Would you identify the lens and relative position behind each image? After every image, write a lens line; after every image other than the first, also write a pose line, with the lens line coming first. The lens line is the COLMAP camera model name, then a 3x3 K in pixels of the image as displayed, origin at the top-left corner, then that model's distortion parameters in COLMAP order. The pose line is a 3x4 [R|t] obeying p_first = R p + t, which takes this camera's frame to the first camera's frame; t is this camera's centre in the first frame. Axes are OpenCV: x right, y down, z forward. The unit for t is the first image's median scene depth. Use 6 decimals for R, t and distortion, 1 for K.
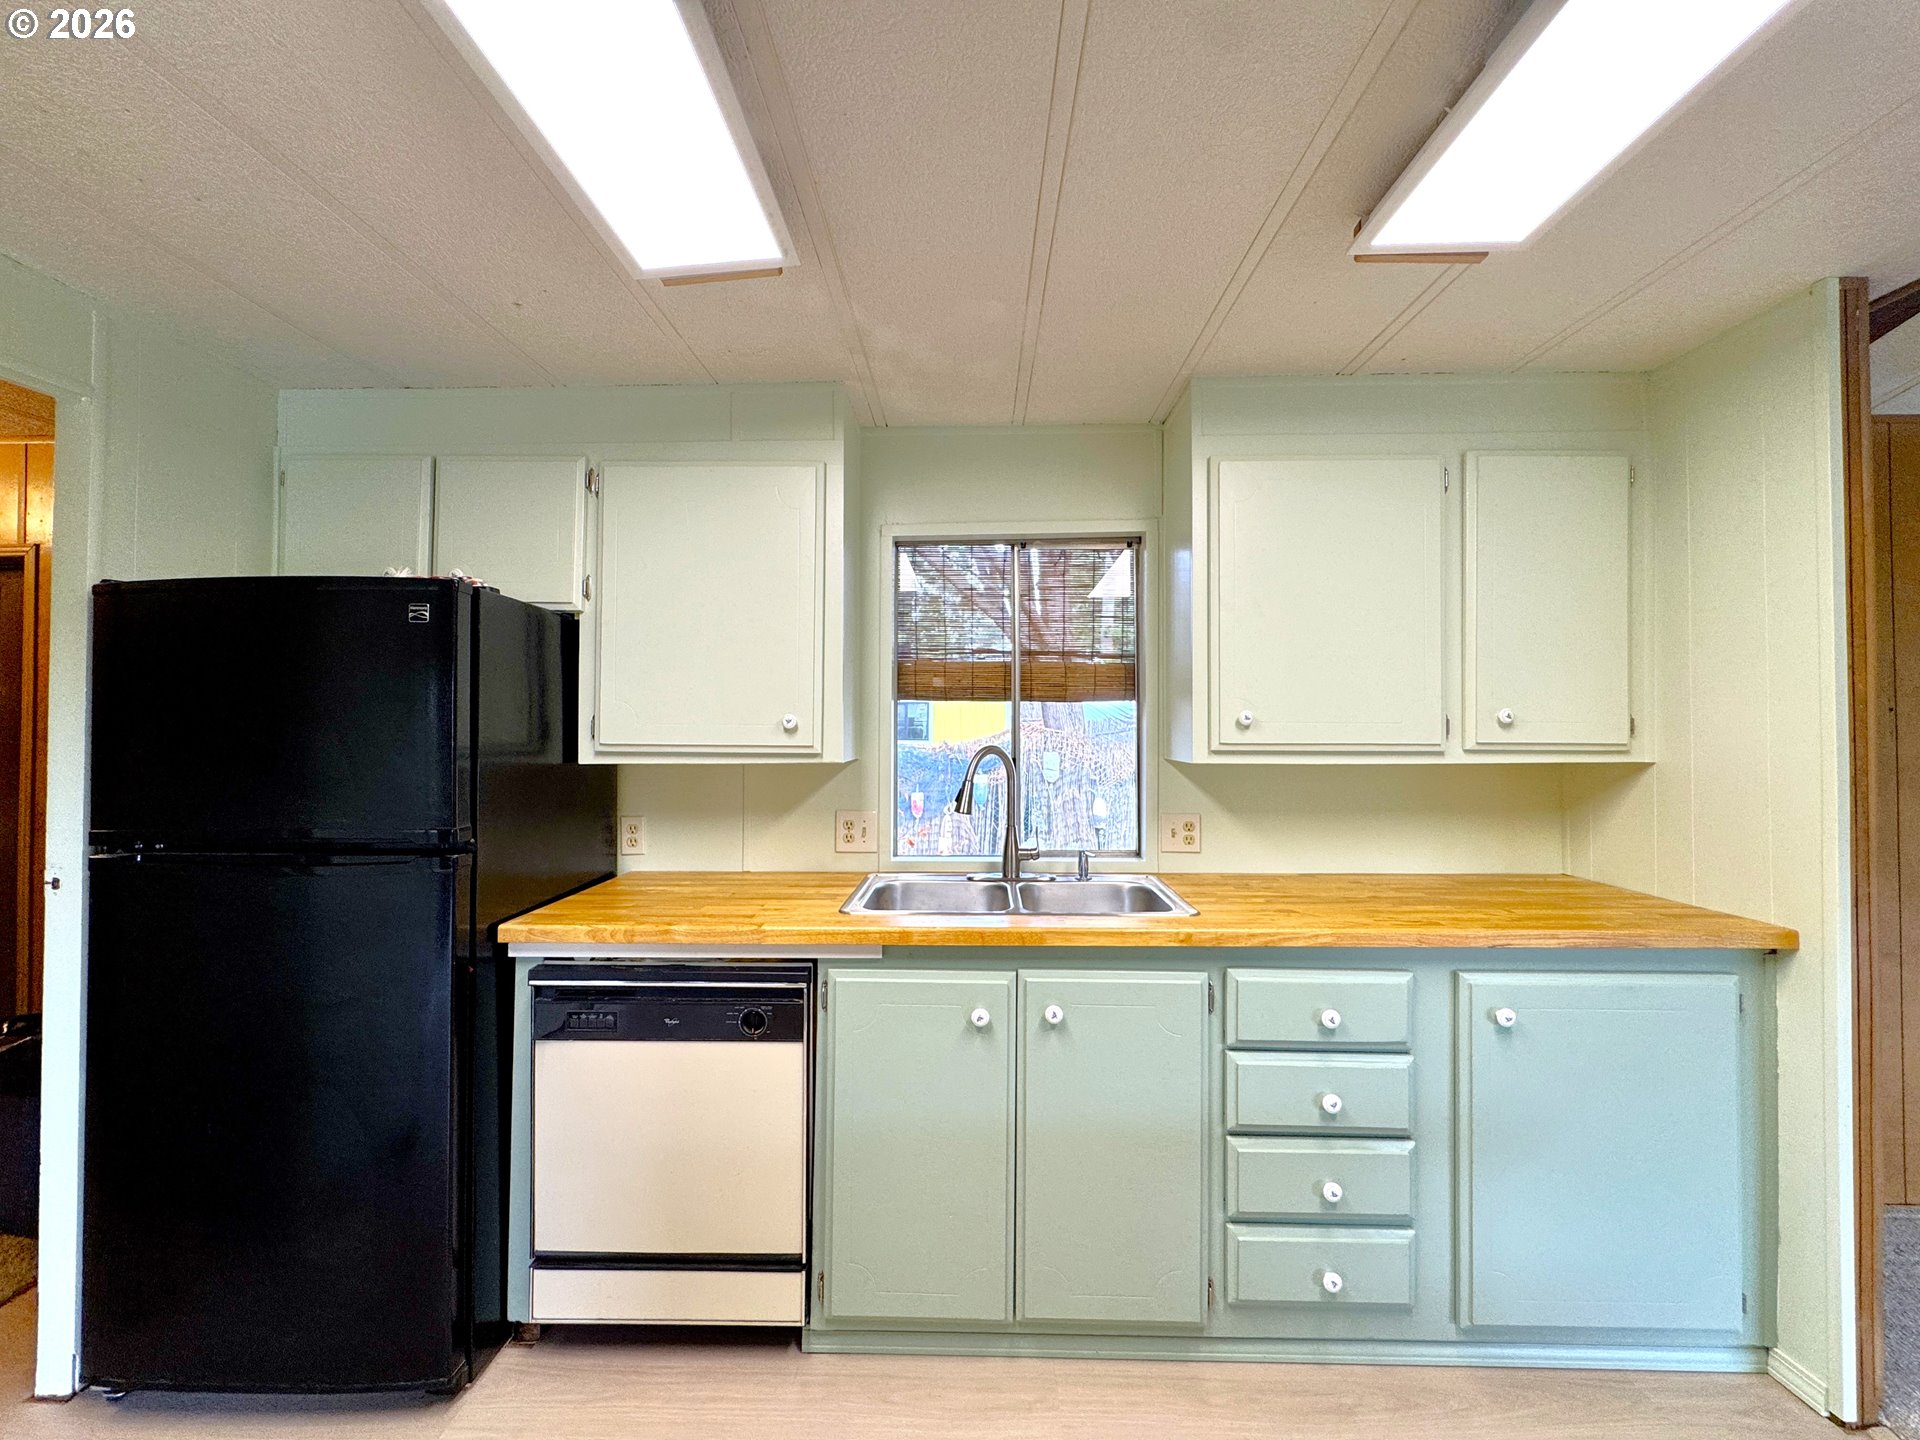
lens RADIAL K [[775.4, 0, 948.7], [0, 775.4, 714.5], [0, 0, 1]] dist [-0.002395, 0.000764]
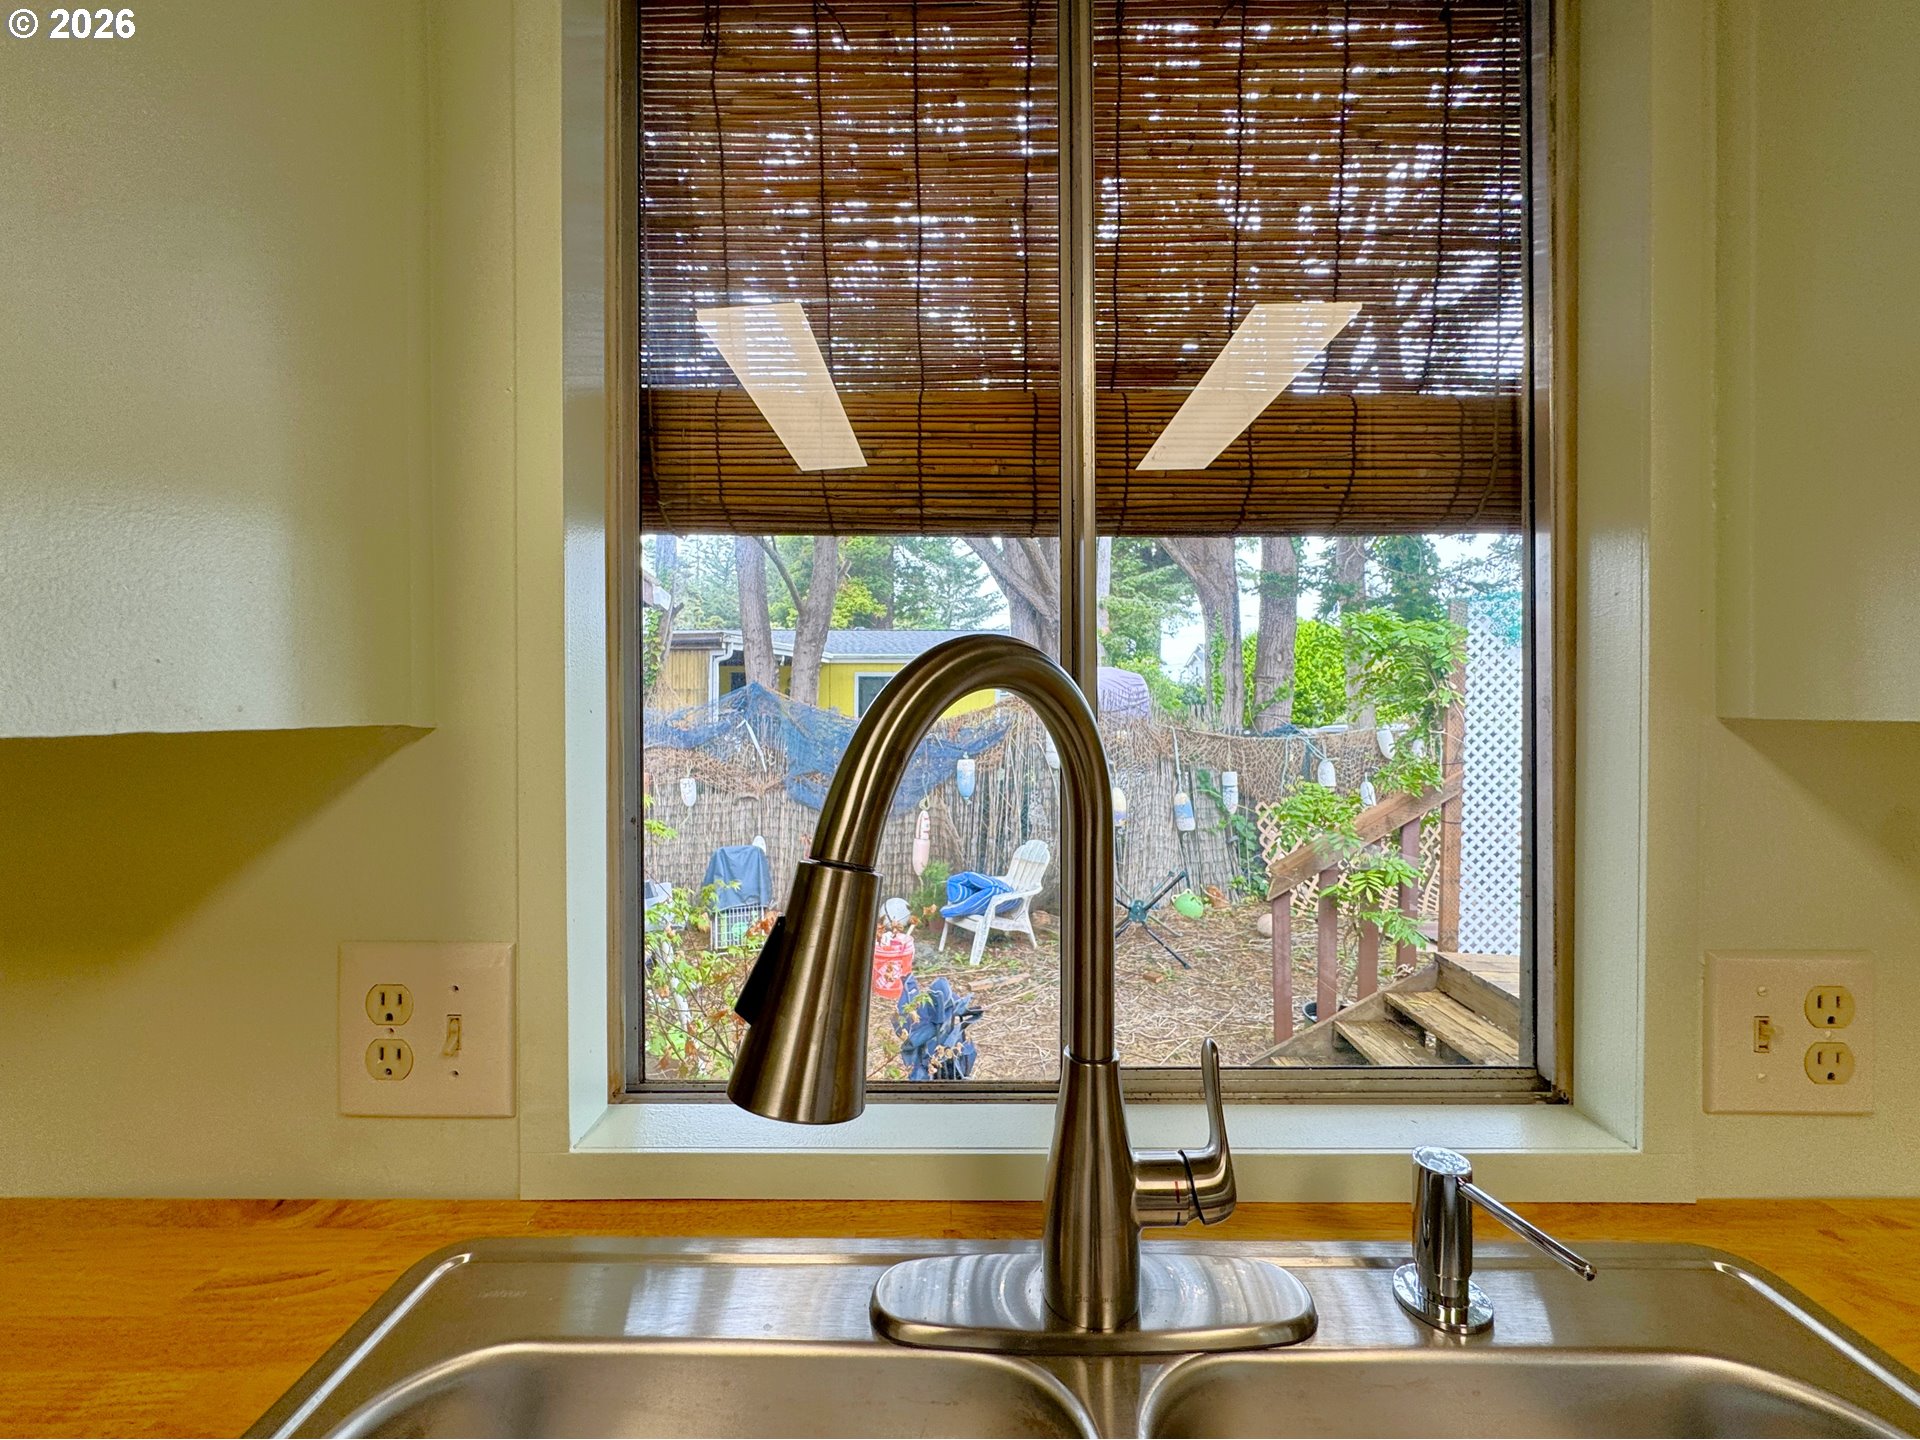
lens RADIAL K [[775.4, 0, 968.1], [0, 775.4, 716.5], [0, 0, 1]] dist [-0.002395, 0.000764]
pose [[0.999158, -0.001594, 0.041000, 0.038186], [0.000539, 0.999668, 0.025742, 0.049041], [-0.041027, -0.025698, 0.998828, 0.758279]]
